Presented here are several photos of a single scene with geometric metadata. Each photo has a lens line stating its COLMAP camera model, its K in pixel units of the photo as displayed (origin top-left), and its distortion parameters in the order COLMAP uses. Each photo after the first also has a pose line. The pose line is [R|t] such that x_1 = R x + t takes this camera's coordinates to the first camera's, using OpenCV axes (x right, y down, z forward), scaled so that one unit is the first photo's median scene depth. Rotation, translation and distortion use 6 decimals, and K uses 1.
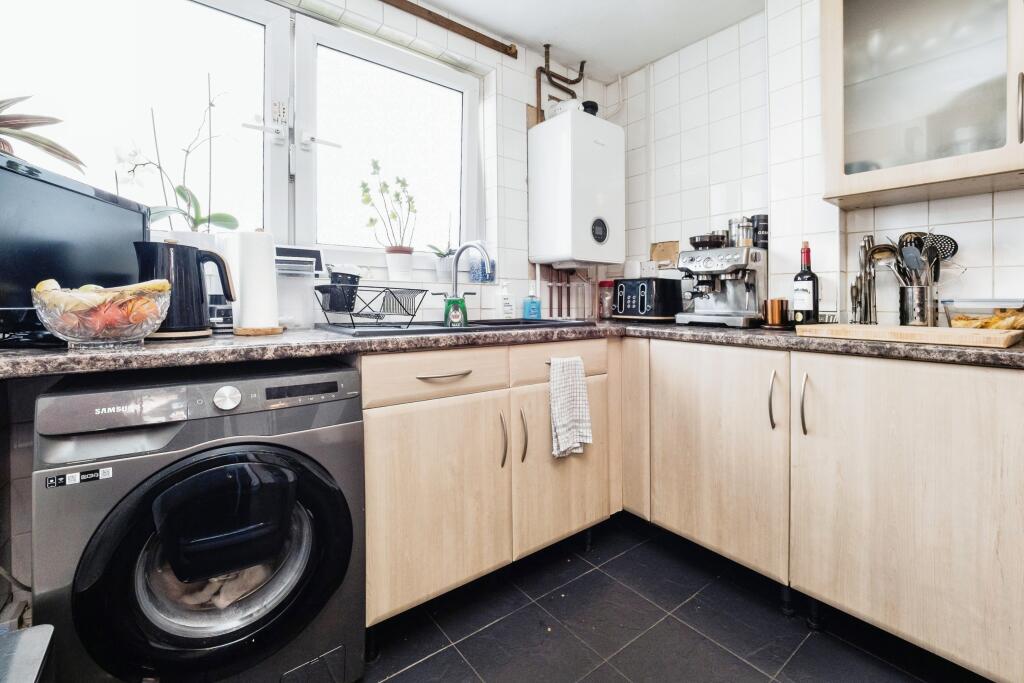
lens RADIAL K [[436.6, 0, 510.0], [0, 436.6, 302.7], [0, 0, 1]] dist [-0.013769, -0.000107]
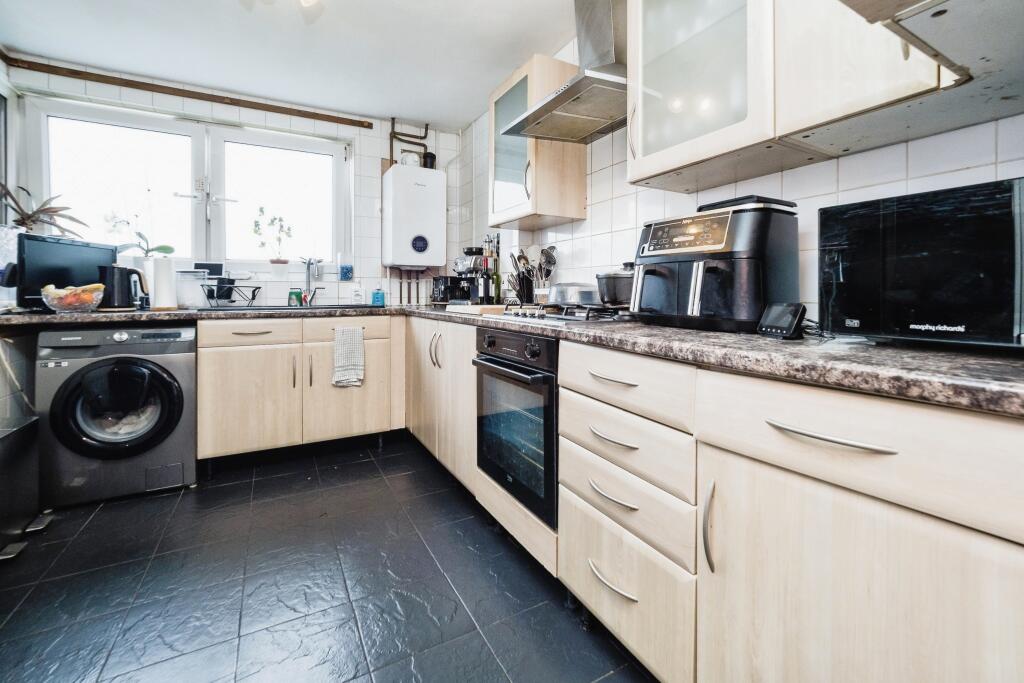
lens RADIAL K [[427.7, 0, 515.6], [0, 427.7, 290.0], [0, 0, 1]] dist [-0.013704, -0.000285]
pose [[0.989173, -0.008740, -0.146495, 1.104899], [0.007126, 0.999908, -0.011541, 0.012470], [0.146582, 0.010372, 0.989144, -0.562056]]
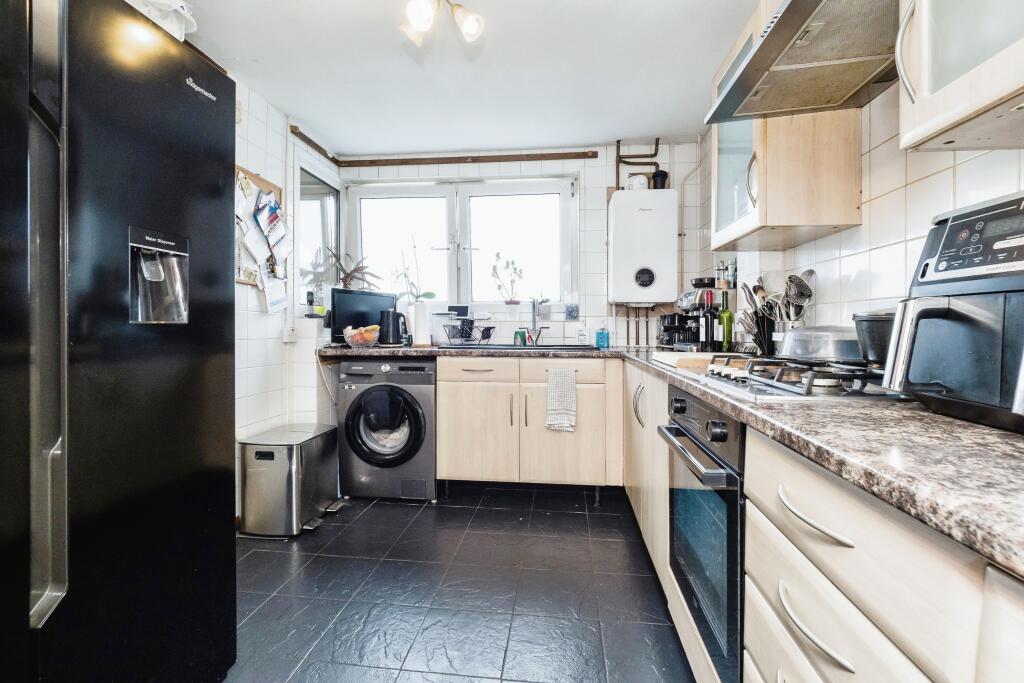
lens RADIAL K [[441.8, 0, 515.6], [0, 441.8, 324.0], [0, 0, 1]] dist [-0.000959, -0.000355]
pose [[0.724696, -0.010316, -0.688991, 1.240613], [-0.000366, 0.999882, -0.015355, -0.012344], [0.689068, 0.011380, 0.724607, -0.308279]]
